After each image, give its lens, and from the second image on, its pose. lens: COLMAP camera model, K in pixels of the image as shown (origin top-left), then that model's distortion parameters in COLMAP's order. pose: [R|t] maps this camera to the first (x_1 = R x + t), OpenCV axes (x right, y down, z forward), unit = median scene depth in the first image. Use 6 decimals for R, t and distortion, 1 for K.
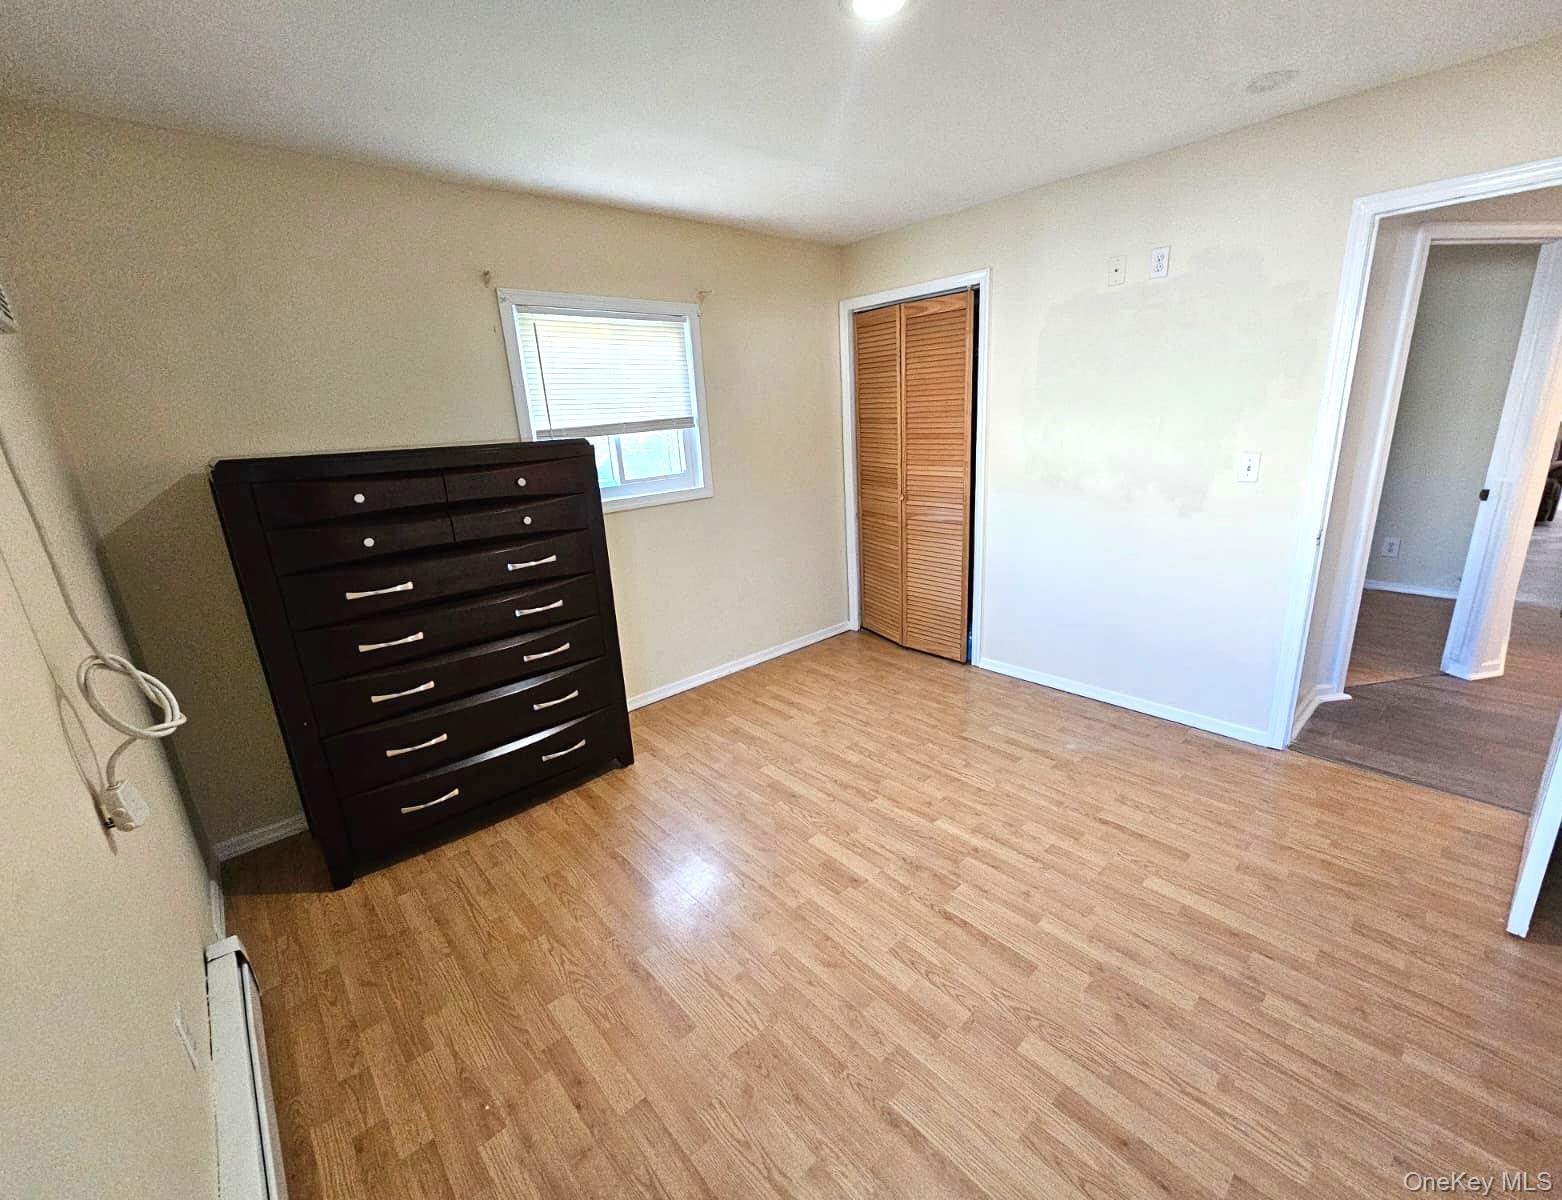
lens RADIAL K [[673.1, 0, 781.0], [0, 673.1, 600.0], [0, 0, 1]] dist [0.000120, 0.000007]
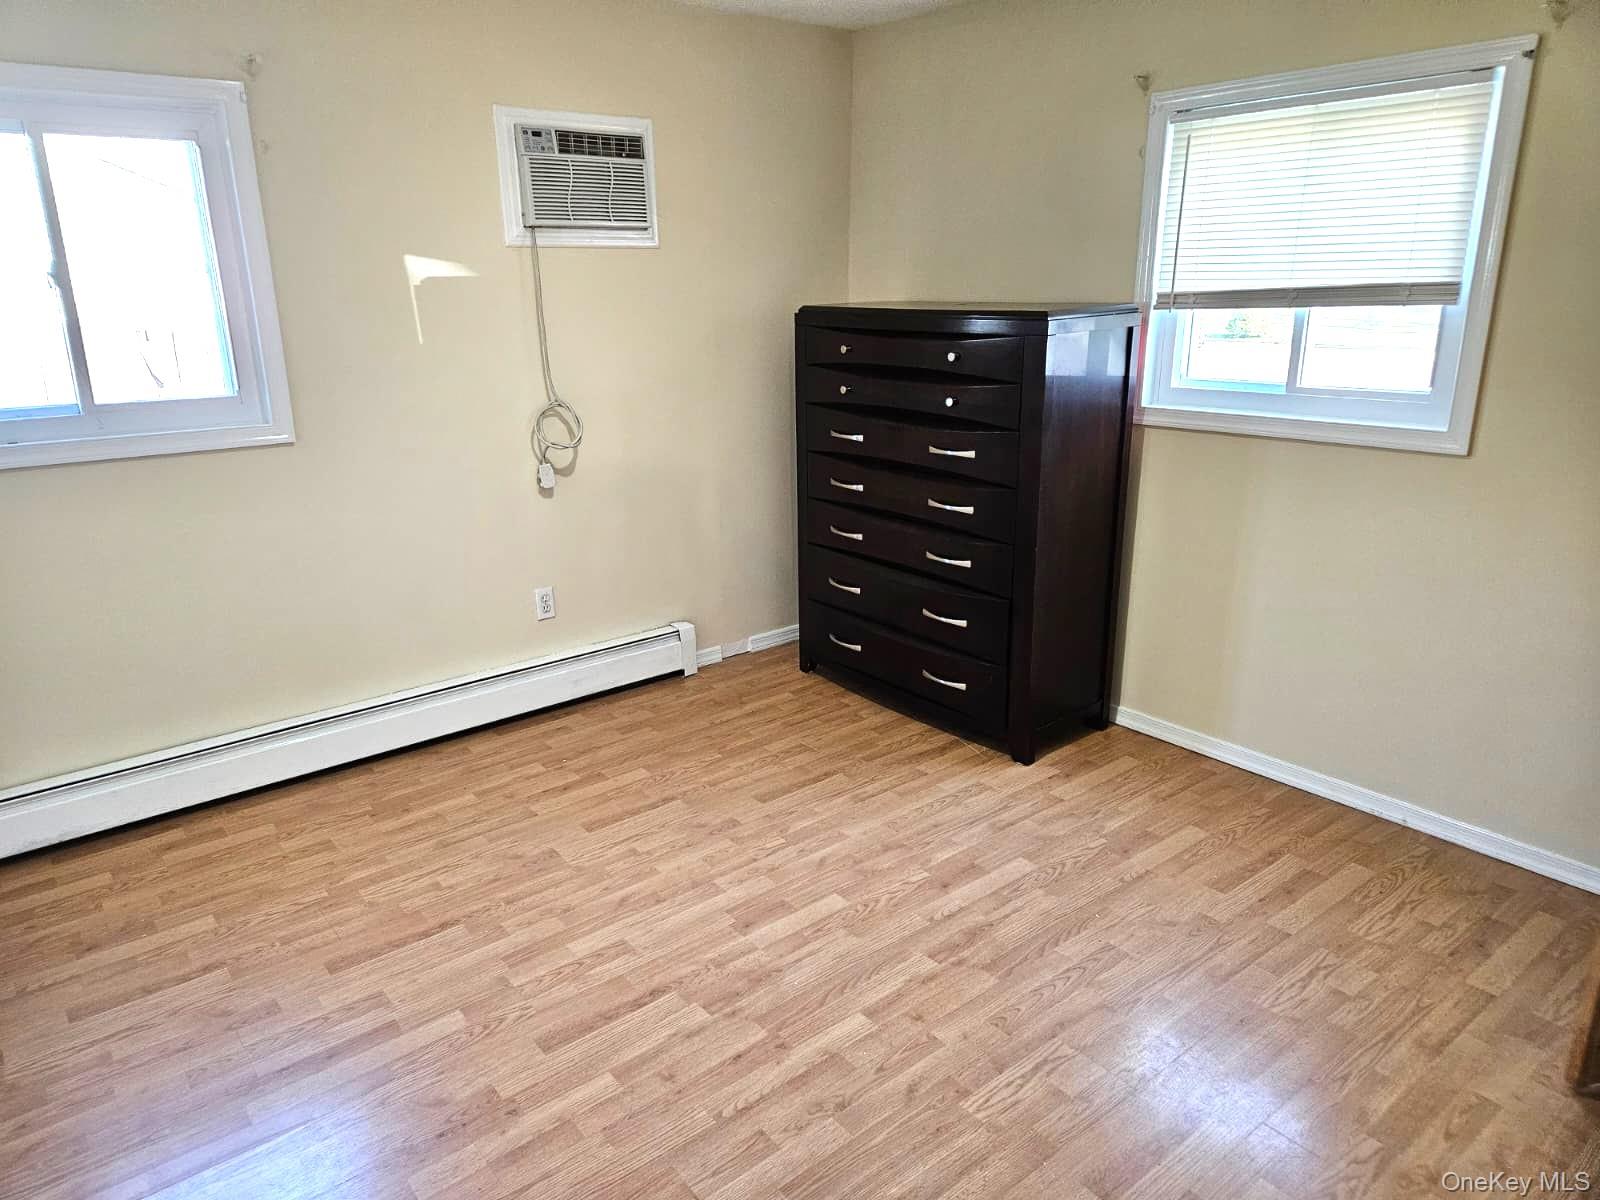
lens RADIAL K [[1059.9, 0, 772.7], [0, 1059.9, 588.0], [0, 0, 1]] dist [0.079306, -0.063825]
pose [[-0.077015, 0.330550, -0.940641, 1.054922], [-0.248239, 0.907376, 0.339185, -0.324496], [0.965632, 0.259627, 0.012174, 0.868797]]
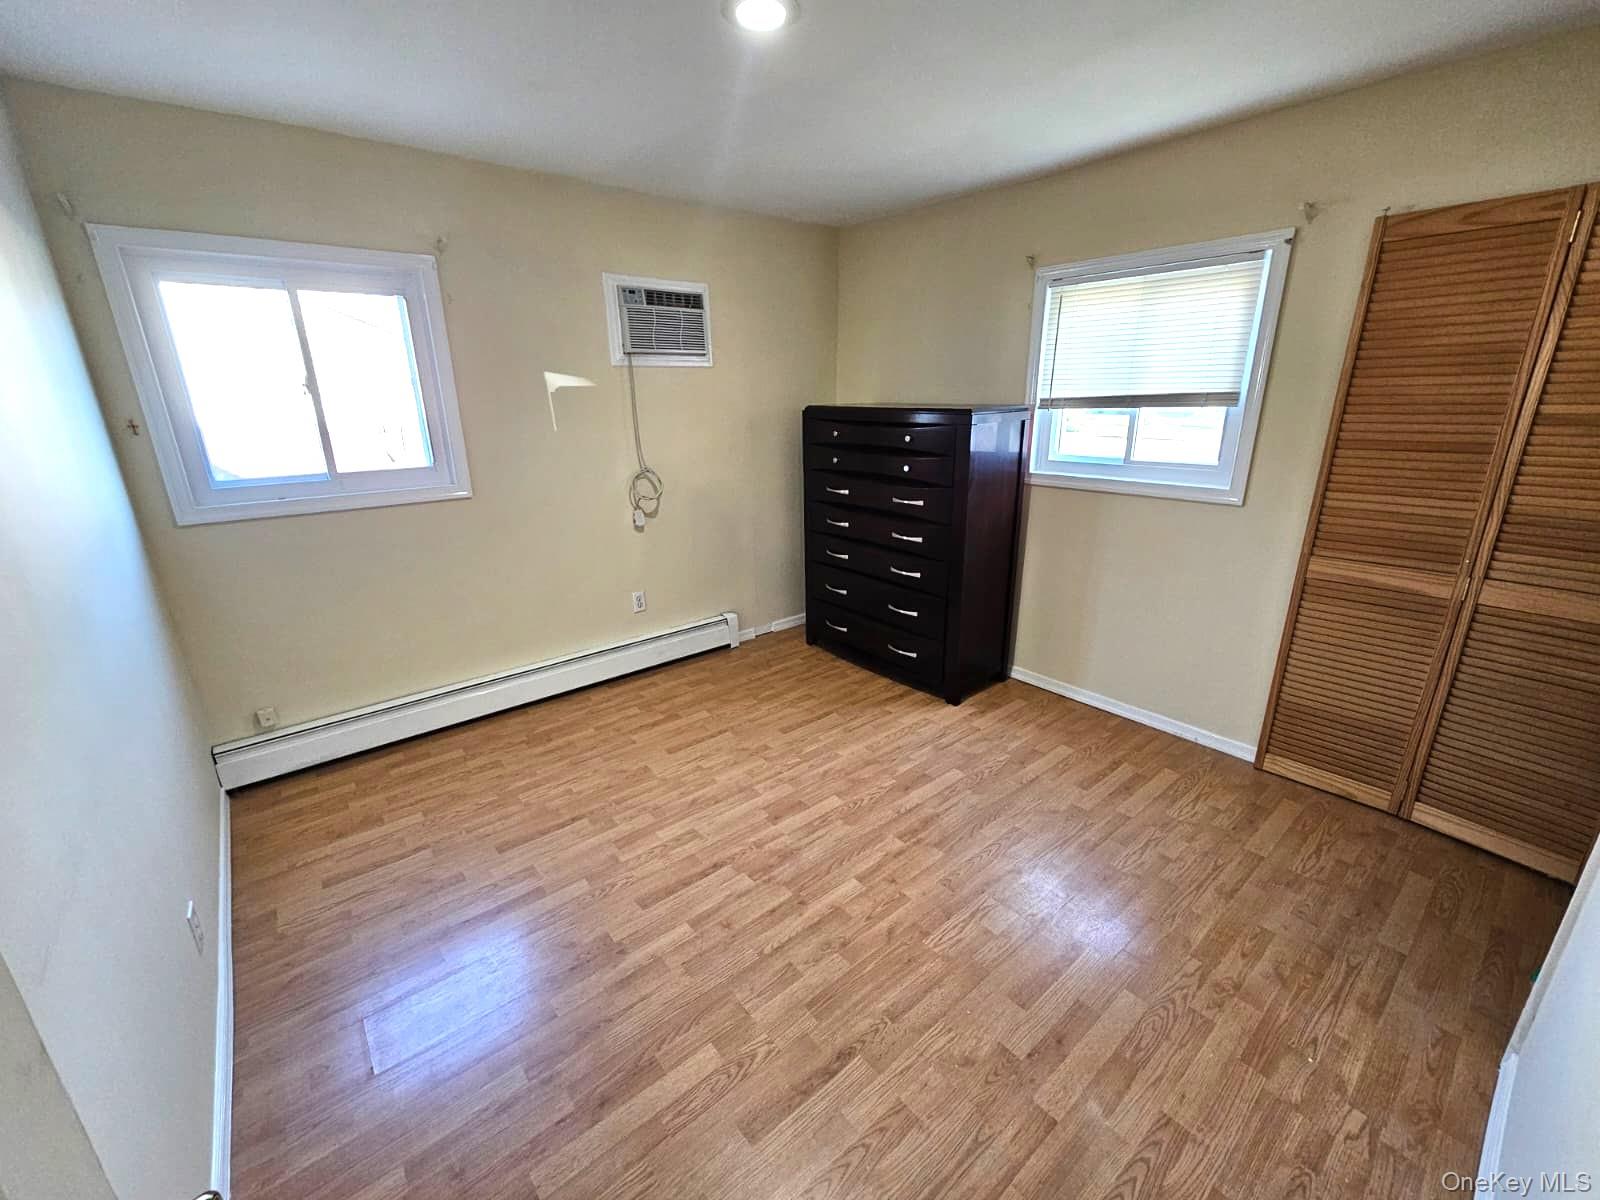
lens RADIAL K [[656.4, 0, 800.0], [0, 656.4, 600.0], [0, 0, 1]] dist [-0.001562, -0.000665]
pose [[-0.049902, 0.351650, -0.934800, 0.962573], [-0.252738, 0.901057, 0.352449, -0.300231], [0.966247, 0.253847, 0.043911, 0.851044]]
